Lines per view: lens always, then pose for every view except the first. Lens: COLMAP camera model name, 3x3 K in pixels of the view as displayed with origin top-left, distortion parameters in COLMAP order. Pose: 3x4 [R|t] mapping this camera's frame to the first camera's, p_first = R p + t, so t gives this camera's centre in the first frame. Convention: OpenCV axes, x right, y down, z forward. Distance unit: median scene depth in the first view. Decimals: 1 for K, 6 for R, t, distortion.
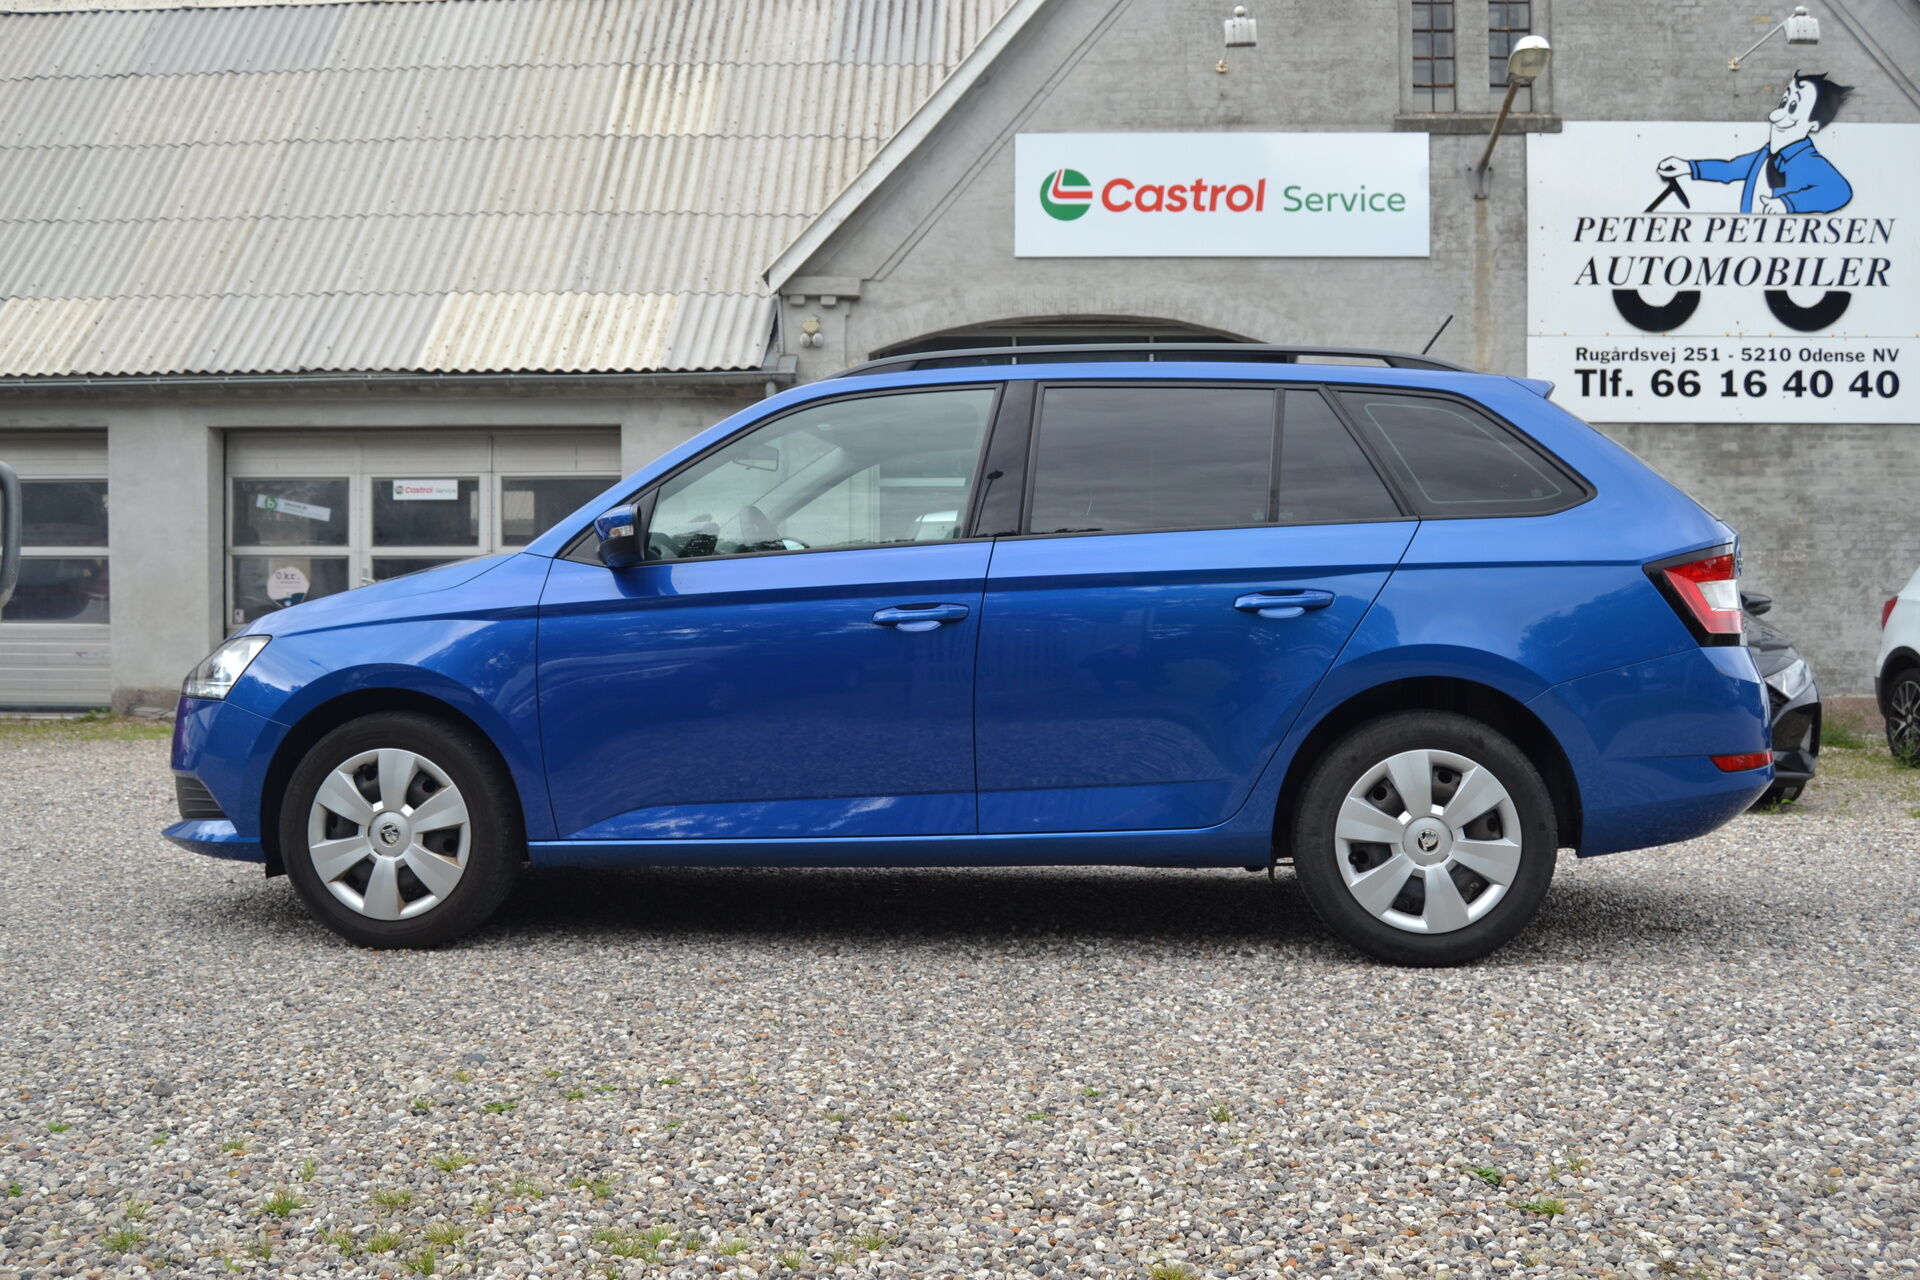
lens RADIAL K [[1840.9, 0, 910.7], [0, 1840.9, 638.1], [0, 0, 1]] dist [-0.048327, 0.000000]
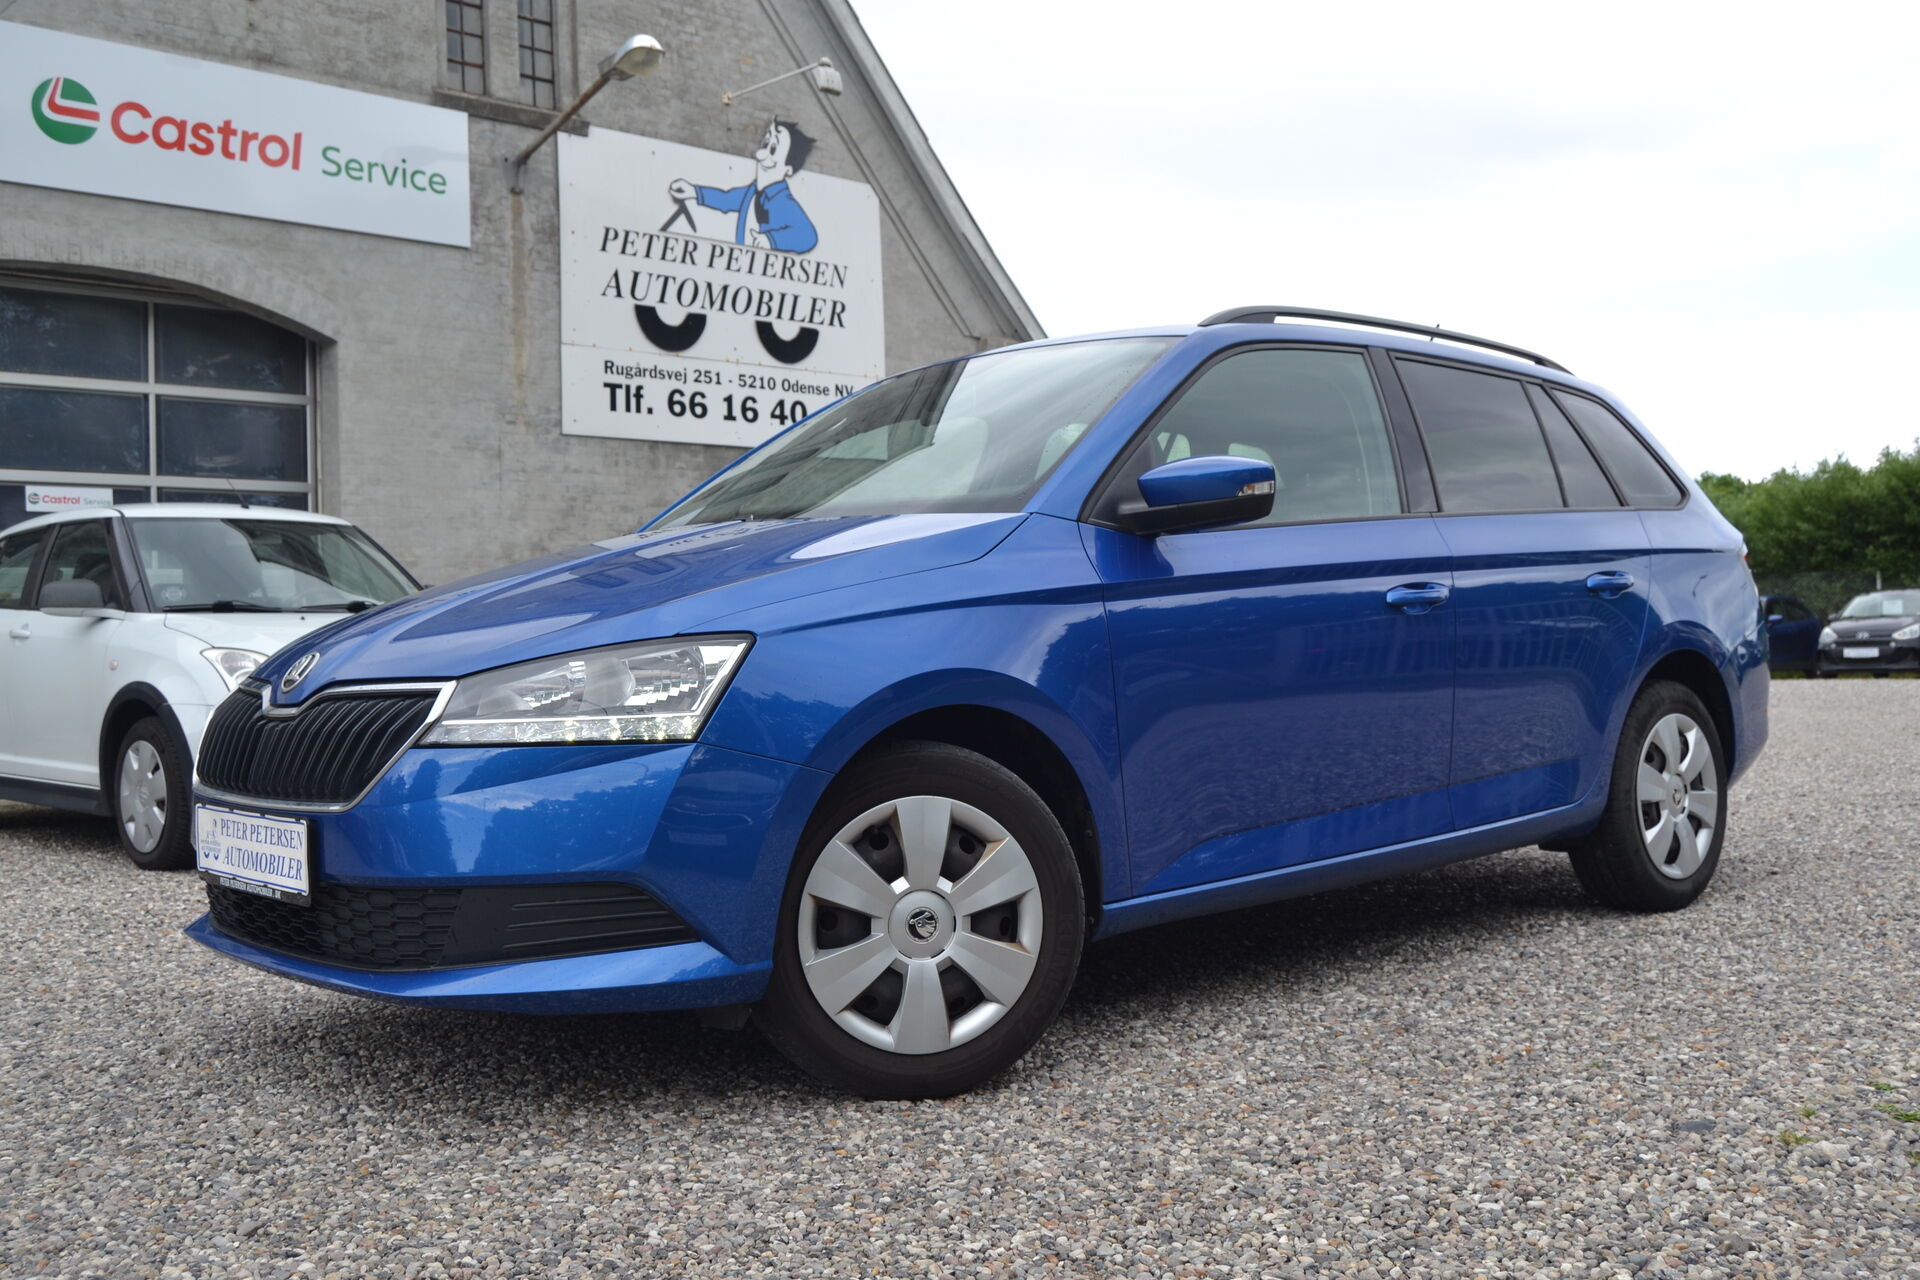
lens RADIAL K [[1952.1, 0, 958.4], [0, 1952.1, 626.0], [0, 0, 1]] dist [-0.043573, 0.000000]
pose [[0.653518, -0.013181, 0.756797, -0.299164], [0.035724, 0.999271, -0.013445, 0.002620], [-0.756068, 0.035823, 0.653512, 0.188319]]
